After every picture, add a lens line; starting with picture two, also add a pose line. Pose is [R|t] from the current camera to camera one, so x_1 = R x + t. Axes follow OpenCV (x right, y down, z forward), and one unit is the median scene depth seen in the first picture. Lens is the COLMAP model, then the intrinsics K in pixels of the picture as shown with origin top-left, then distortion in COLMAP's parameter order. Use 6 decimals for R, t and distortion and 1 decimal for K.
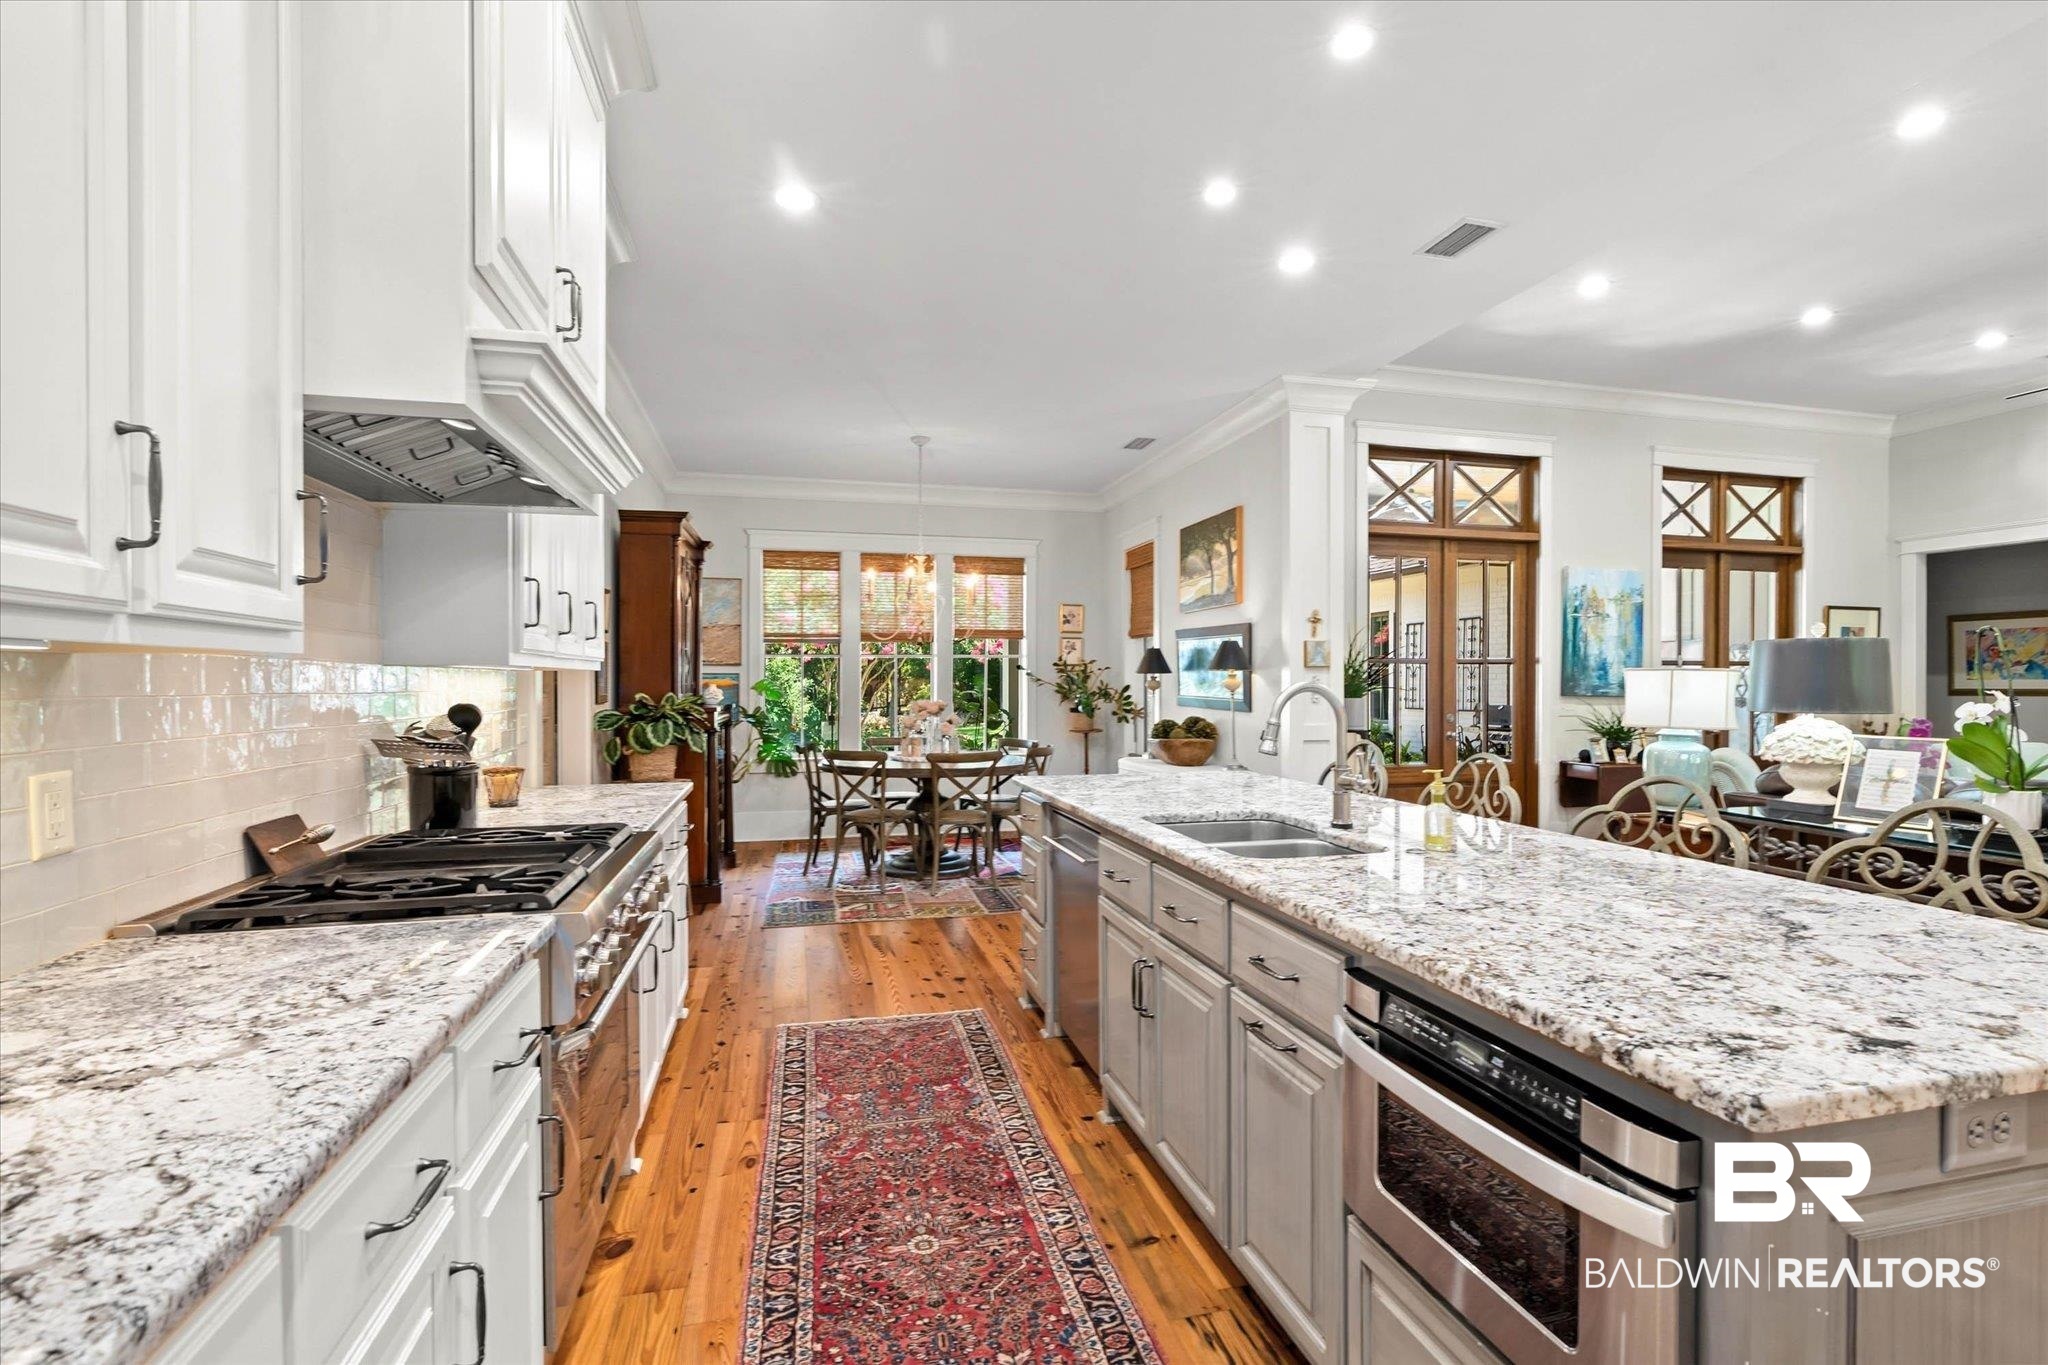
lens RADIAL K [[934.9, 0, 1024.0], [0, 934.9, 682.5], [0, 0, 1]] dist [-0.000621, -0.000028]
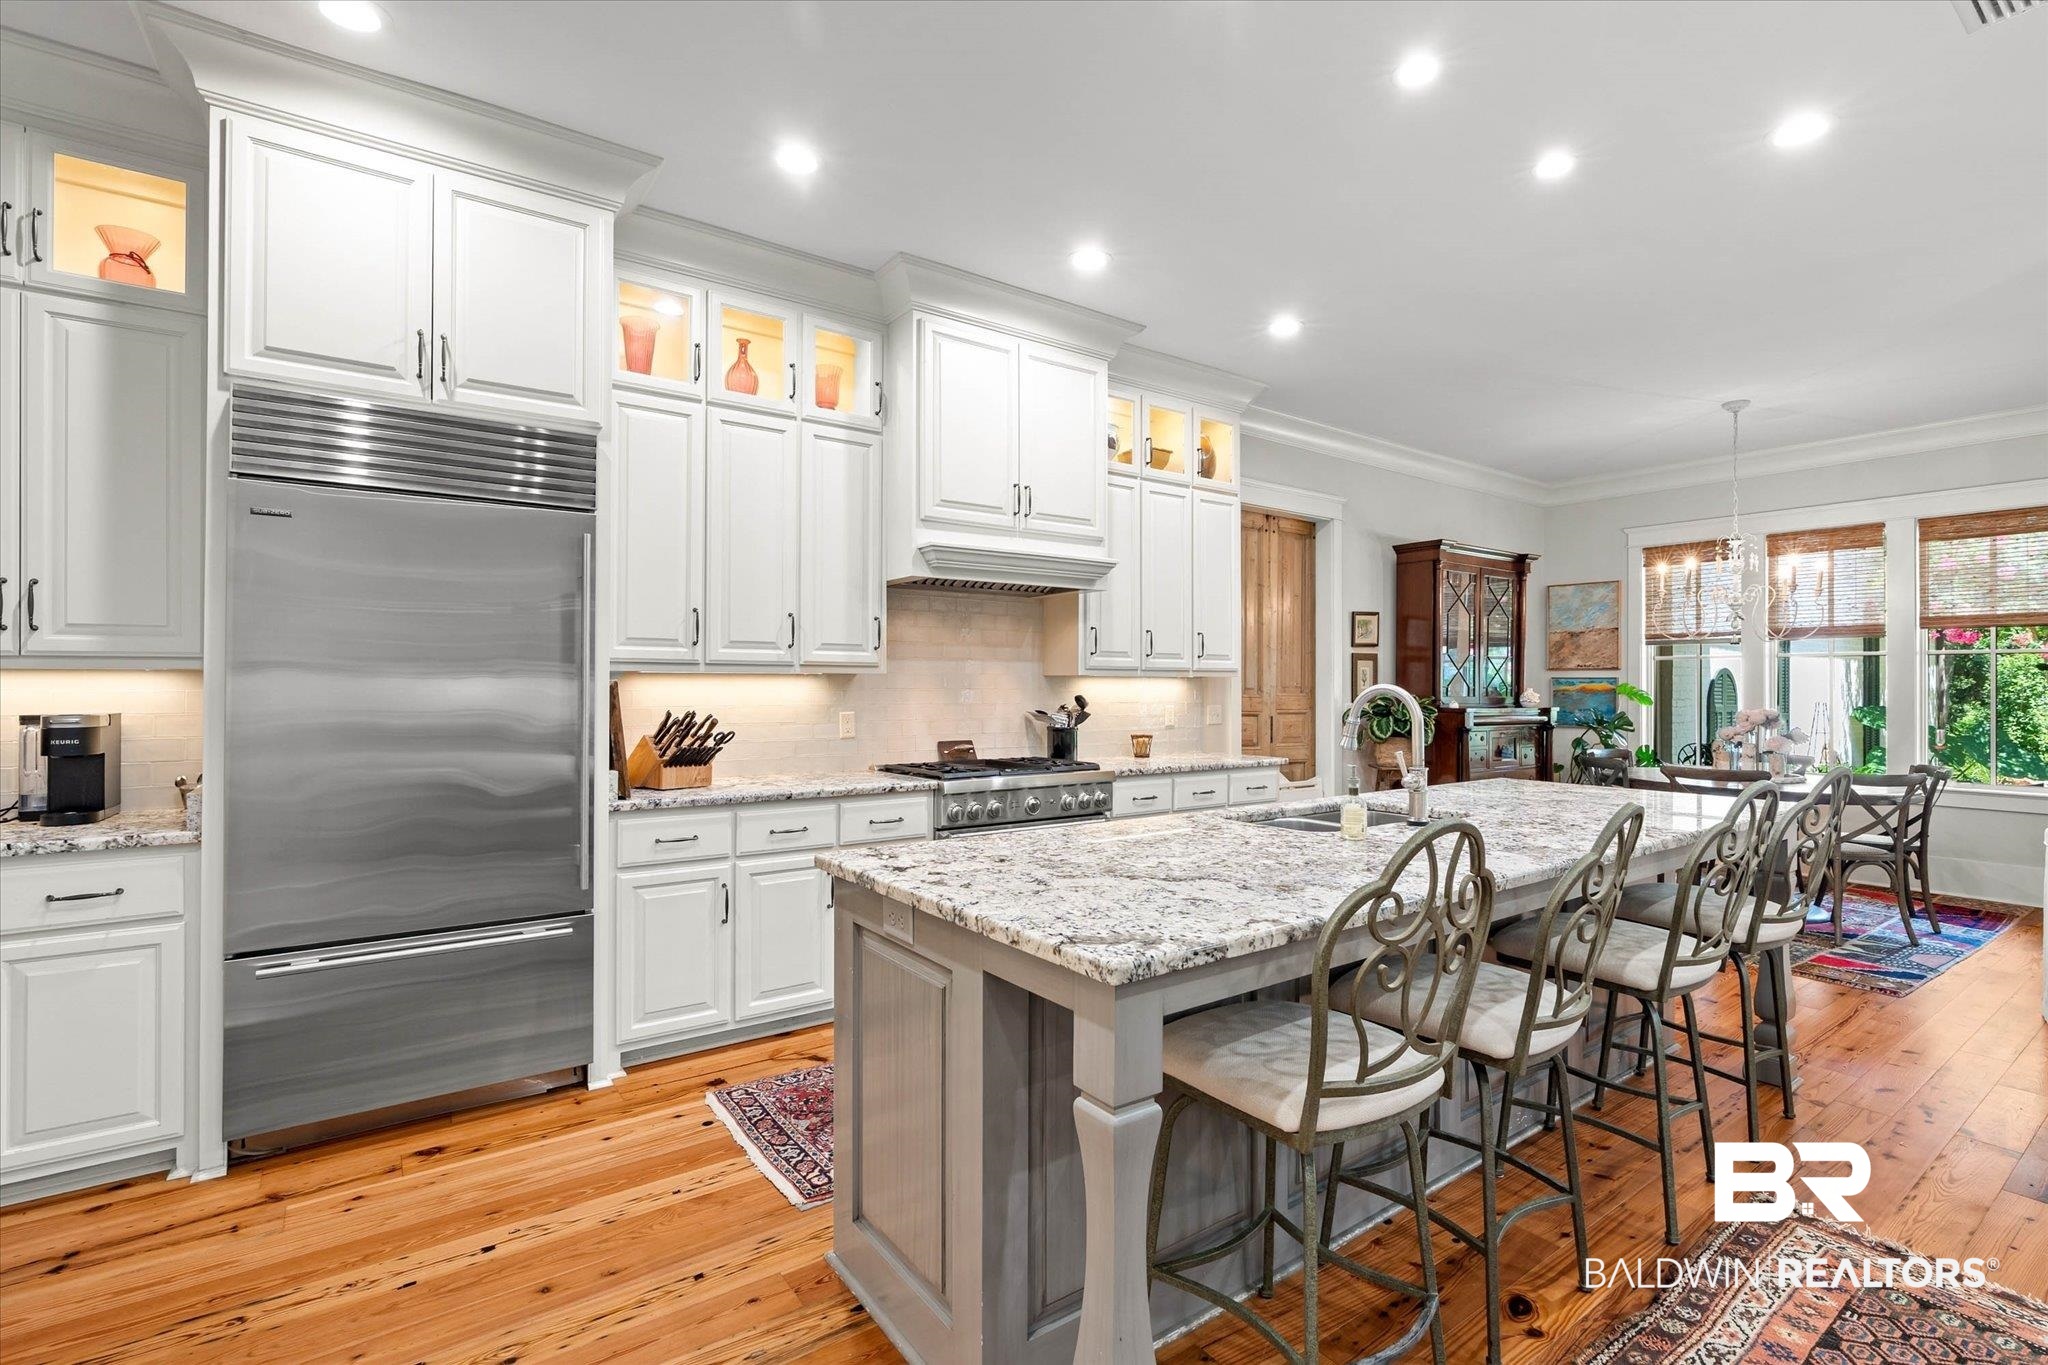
lens RADIAL K [[936.3, 0, 1031.0], [0, 936.3, 659.6], [0, 0, 1]] dist [-0.000346, 0.000177]
pose [[0.364953, -0.019792, -0.930816, 0.447695], [-0.007052, 0.999687, -0.024022, -0.001186], [0.930999, 0.015331, 0.364699, 0.089306]]
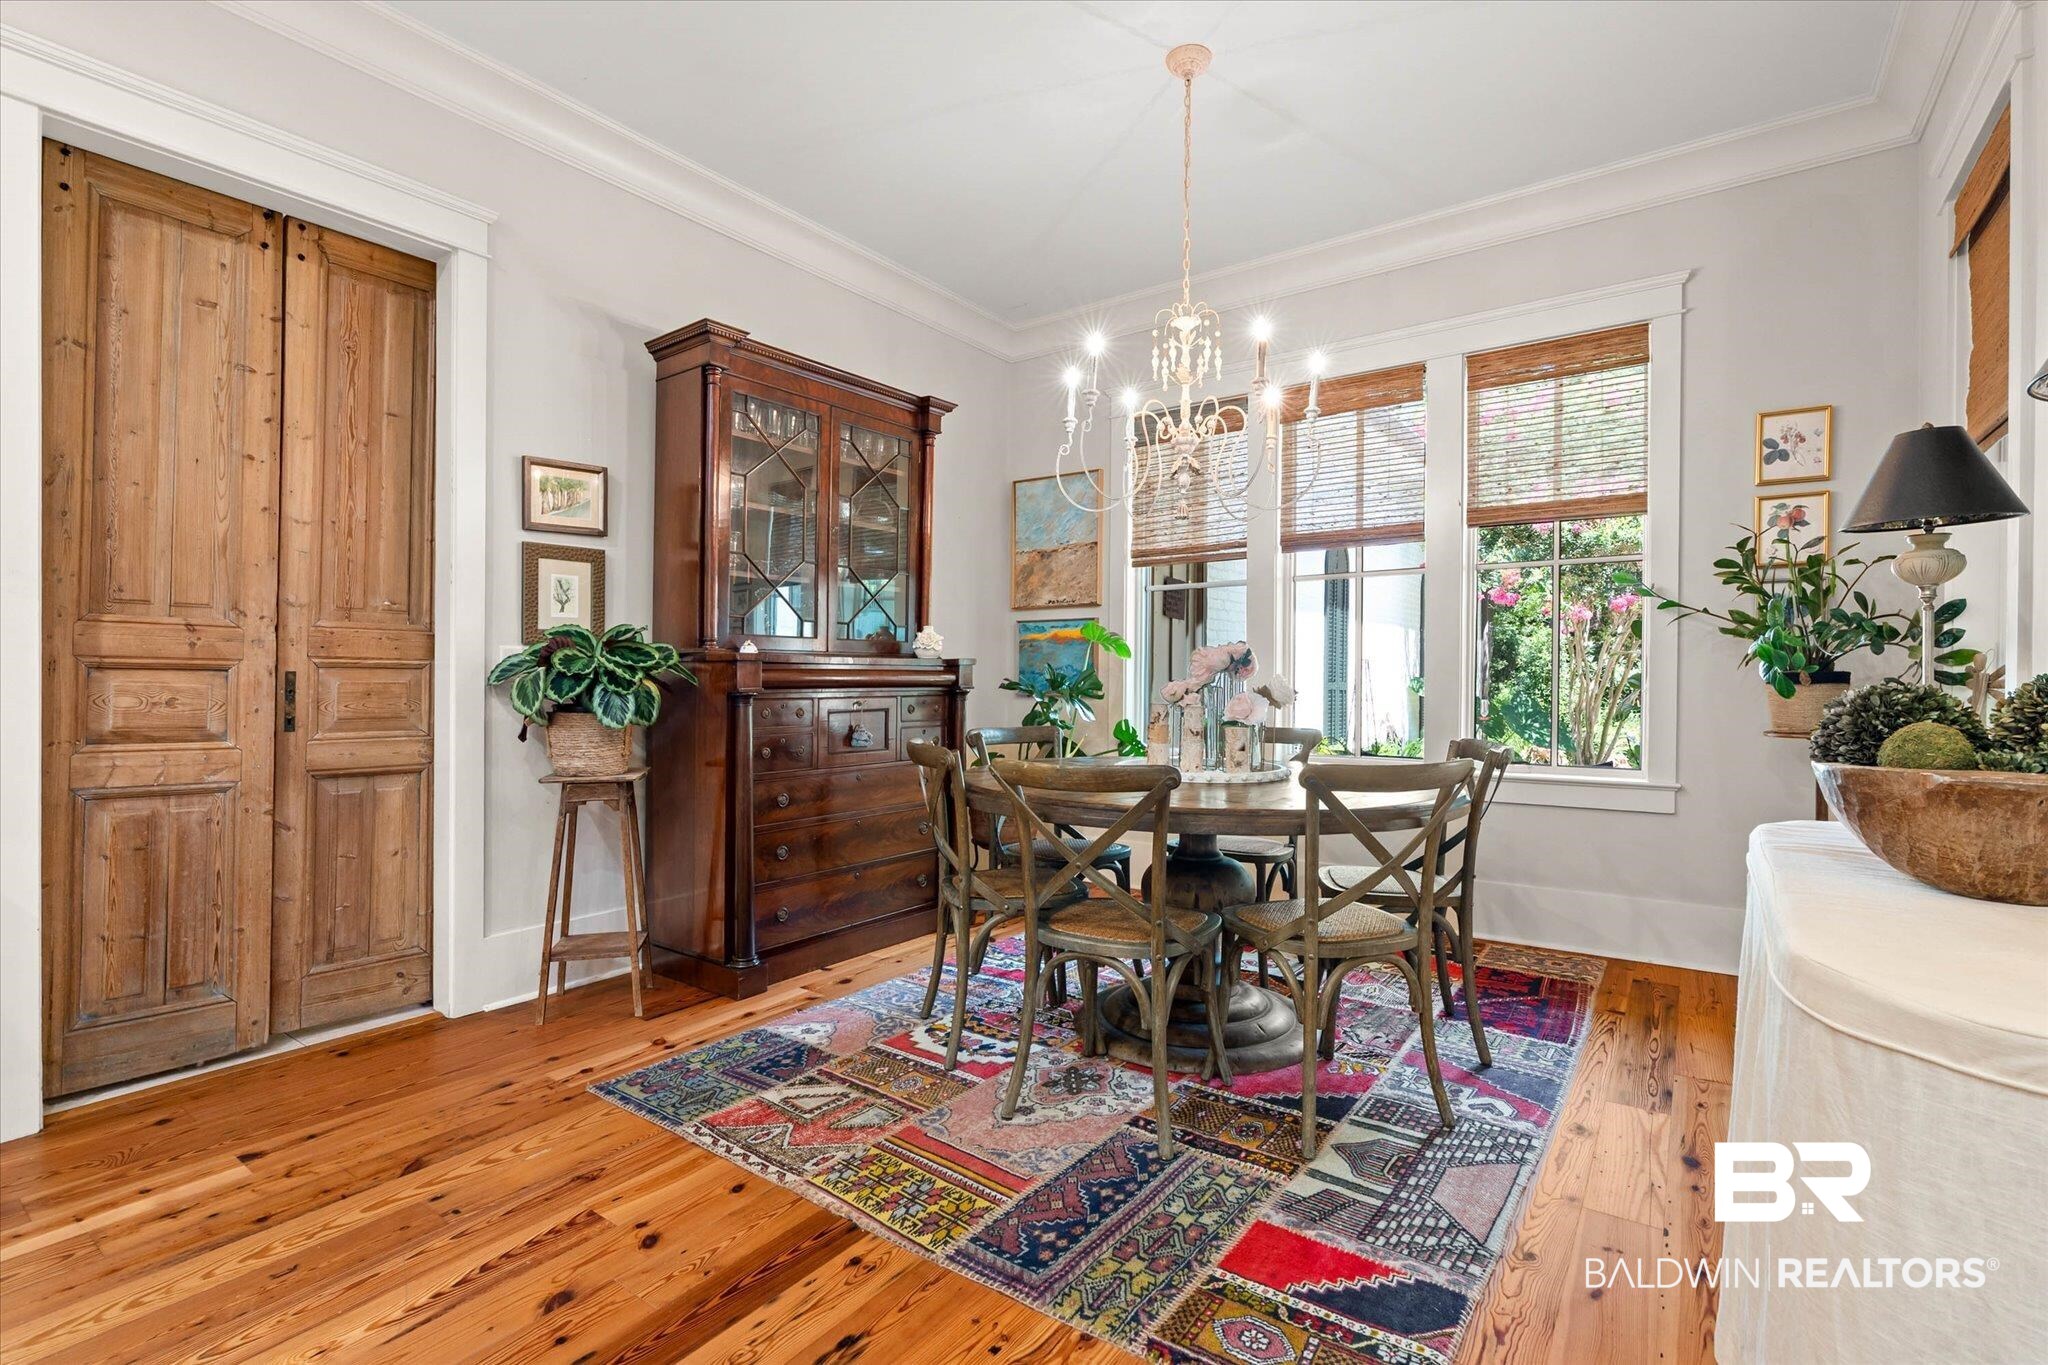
lens RADIAL K [[943.6, 0, 1024.0], [0, 943.6, 682.5], [0, 0, 1]] dist [-0.020999, -0.000002]
pose [[0.636760, 0.002684, -0.771058, 0.185197], [0.002491, 0.999982, 0.005538, 0.035379], [0.771058, -0.005447, 0.636741, 0.653183]]
